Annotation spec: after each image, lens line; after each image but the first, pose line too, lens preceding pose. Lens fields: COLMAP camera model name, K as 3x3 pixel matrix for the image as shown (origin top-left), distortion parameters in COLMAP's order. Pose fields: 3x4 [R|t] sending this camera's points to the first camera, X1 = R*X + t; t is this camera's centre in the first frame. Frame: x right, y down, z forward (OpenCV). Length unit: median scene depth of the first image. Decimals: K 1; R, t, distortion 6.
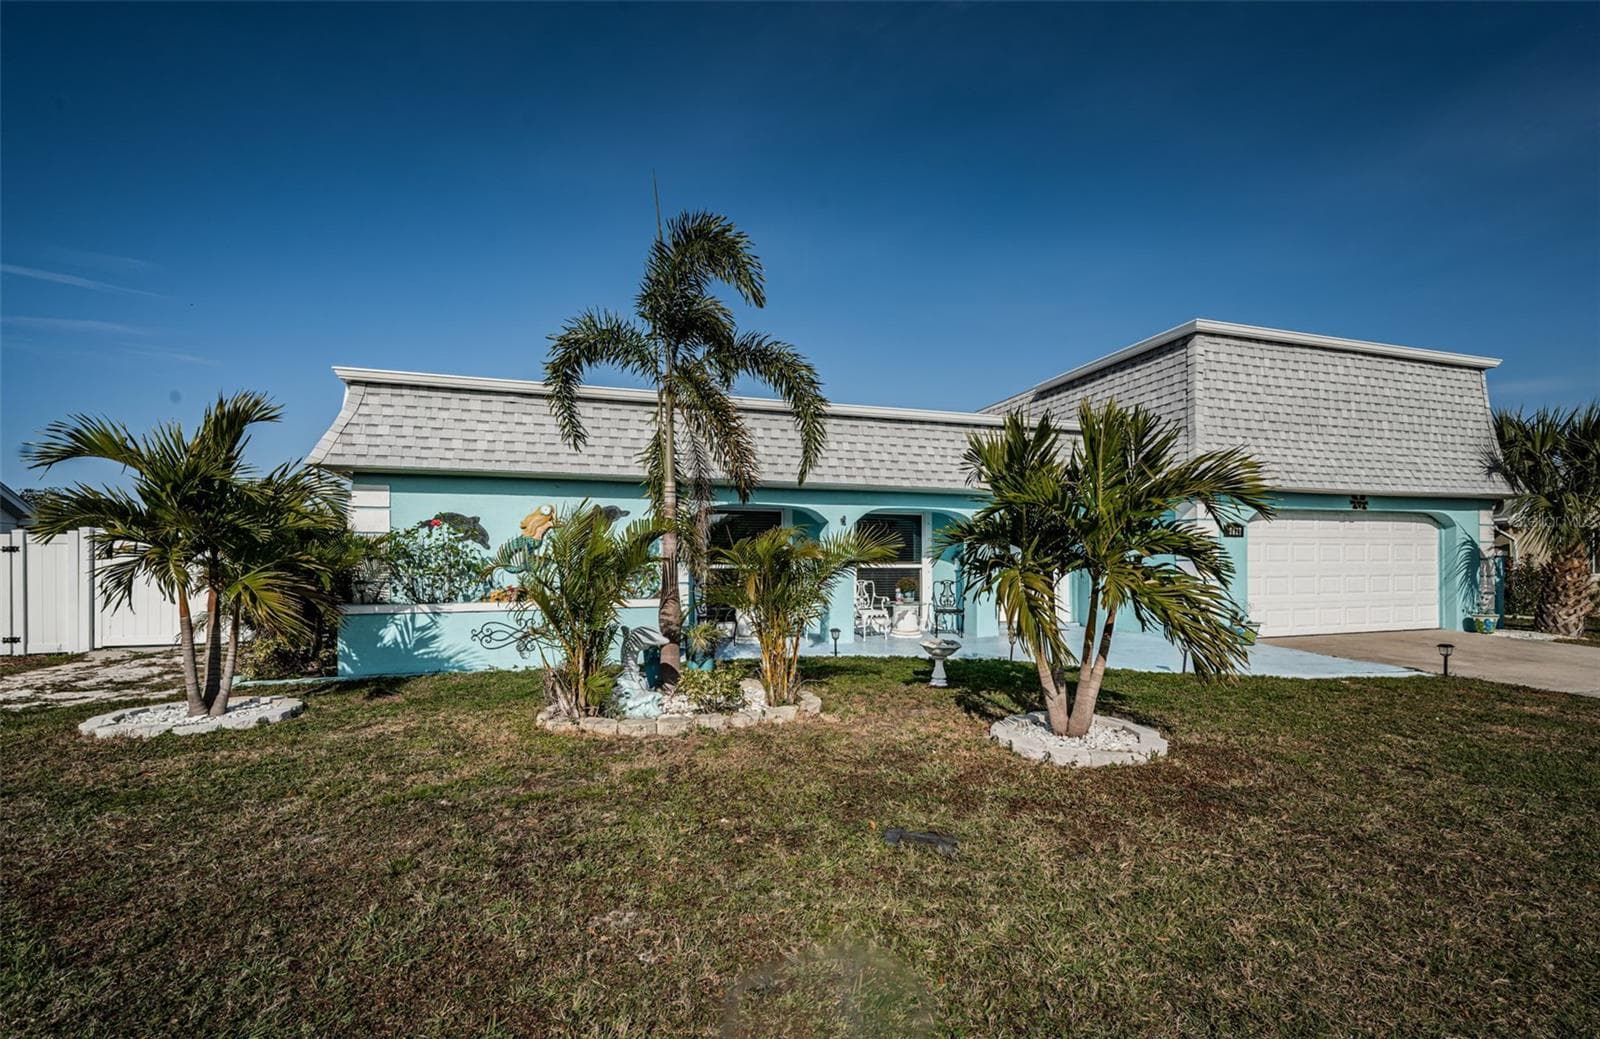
lens RADIAL K [[693.7, 0, 817.4], [0, 693.7, 567.0], [0, 0, 1]] dist [-0.004427, -0.000562]
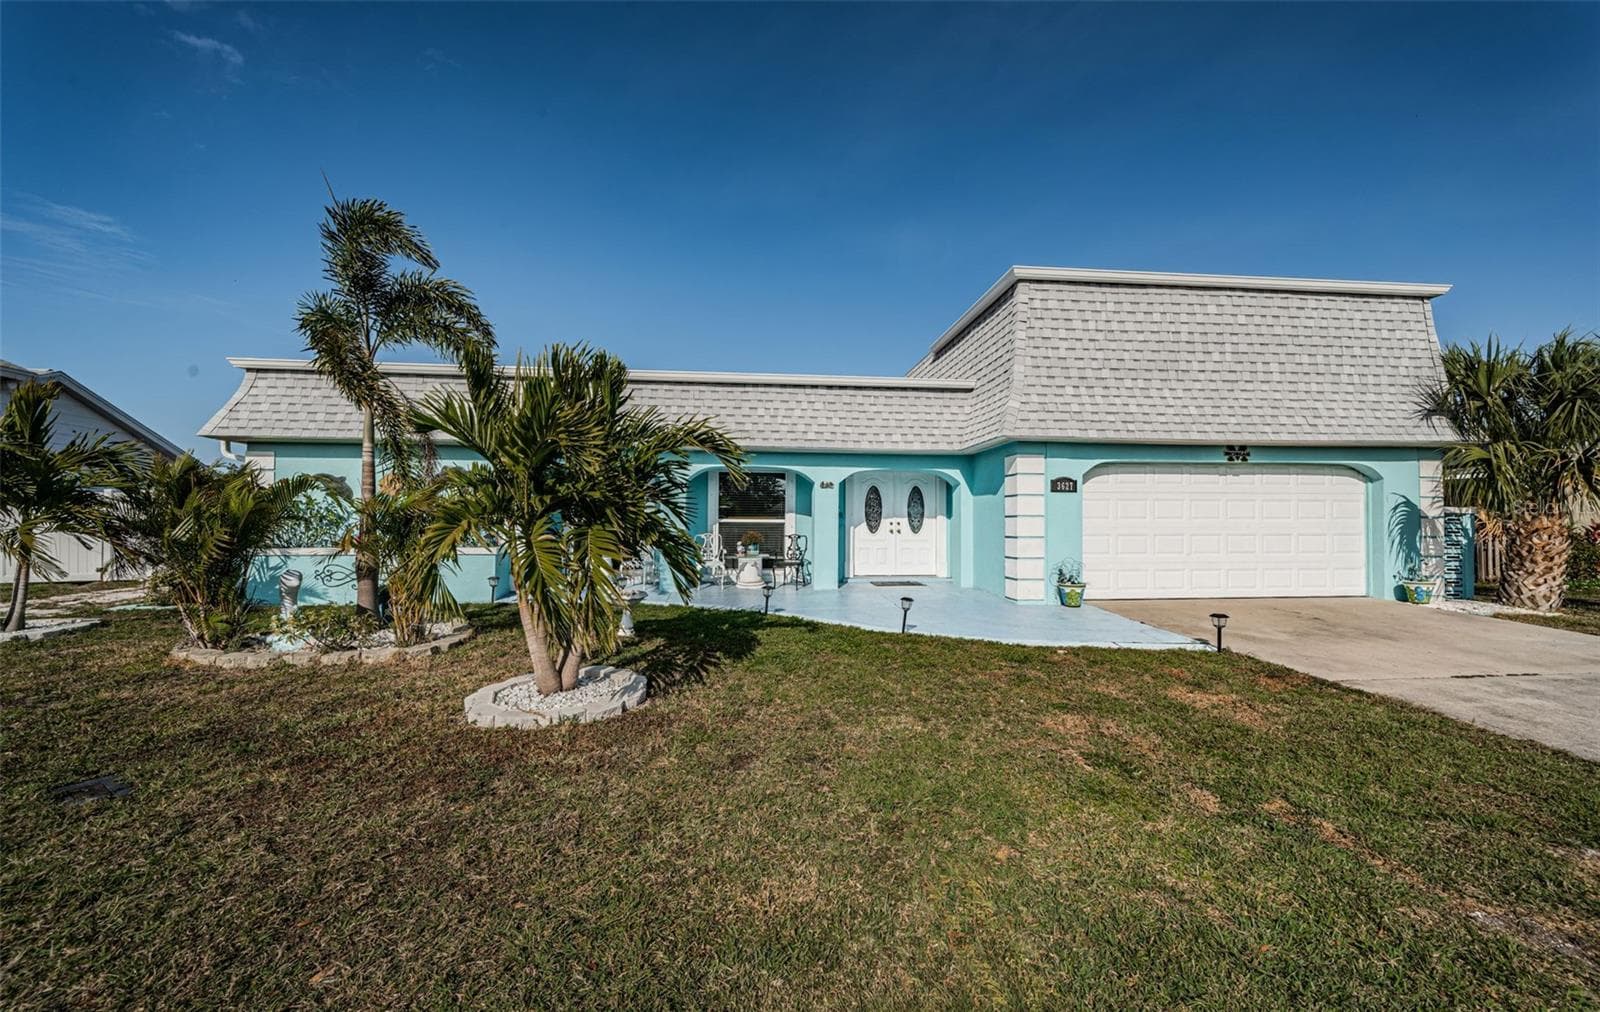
lens RADIAL K [[601.5, 0, 798.2], [0, 601.5, 514.9], [0, 0, 1]] dist [0.002923, -0.000148]
pose [[0.977959, 0.004215, -0.208754, 0.391127], [-0.007213, 0.999881, -0.013601, 0.001974], [0.208672, 0.014807, 0.977874, 0.110653]]
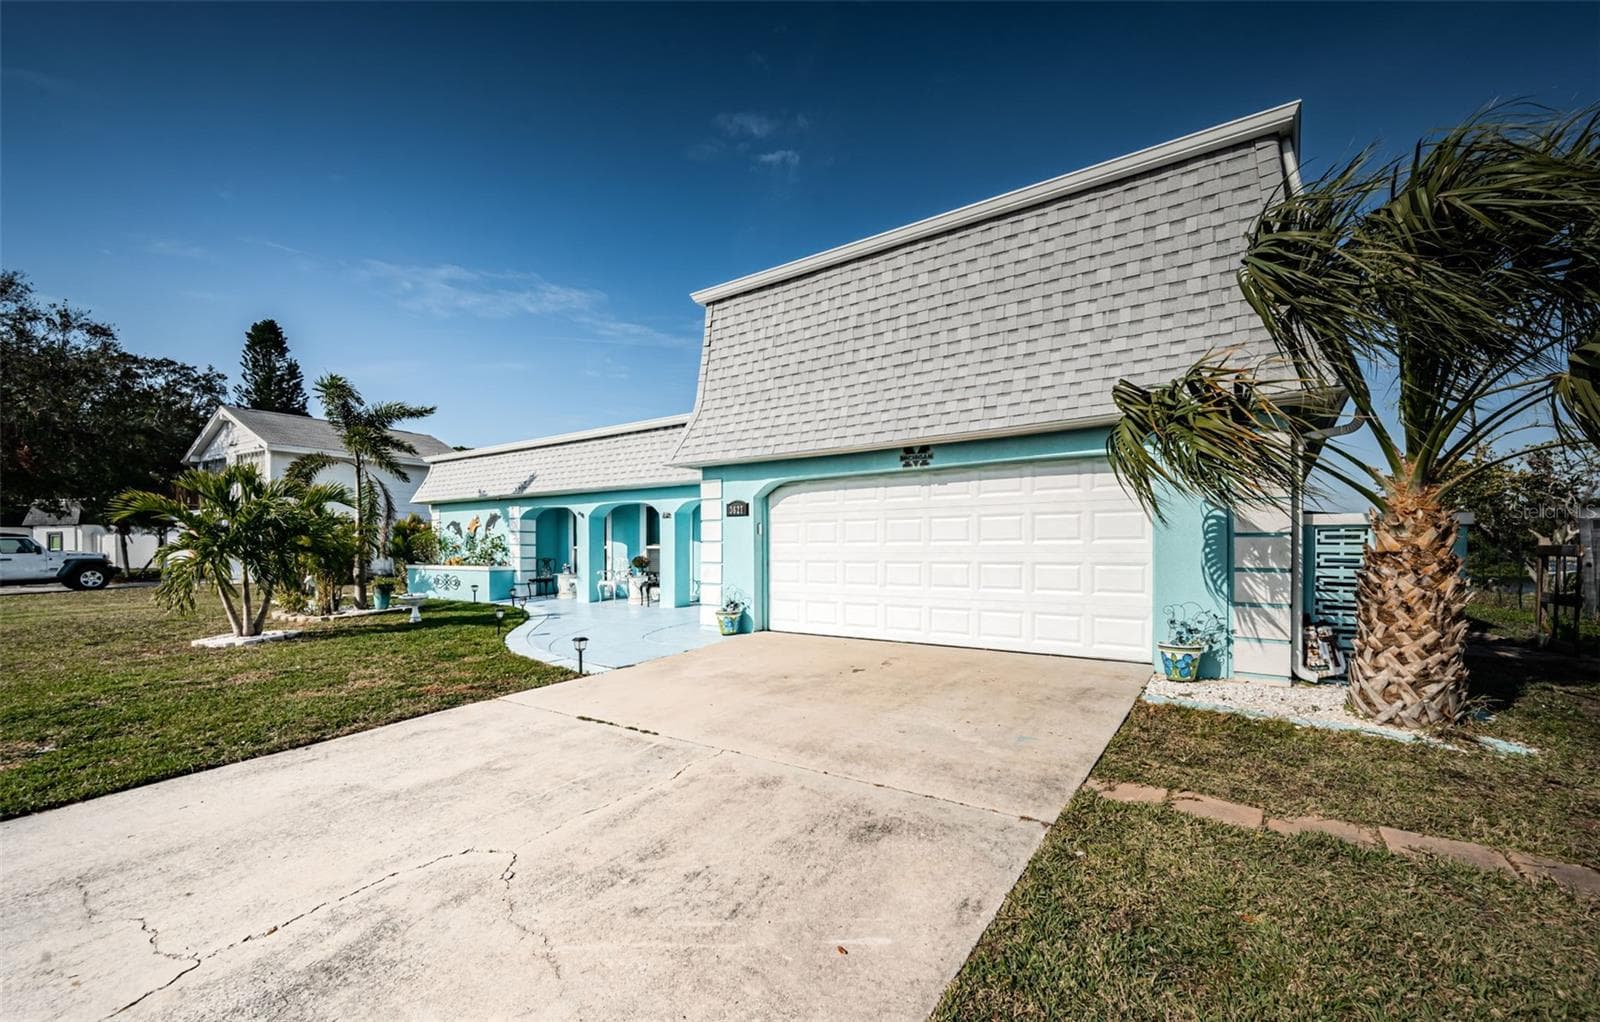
lens RADIAL K [[649.6, 0, 822.4], [0, 649.6, 552.0], [0, 0, 1]] dist [0.004242, 0.000034]
pose [[0.609930, 0.007596, -0.792419, 1.263386], [0.000387, 0.999951, 0.009883, -0.003973], [0.792455, -0.006334, 0.609898, 0.531883]]
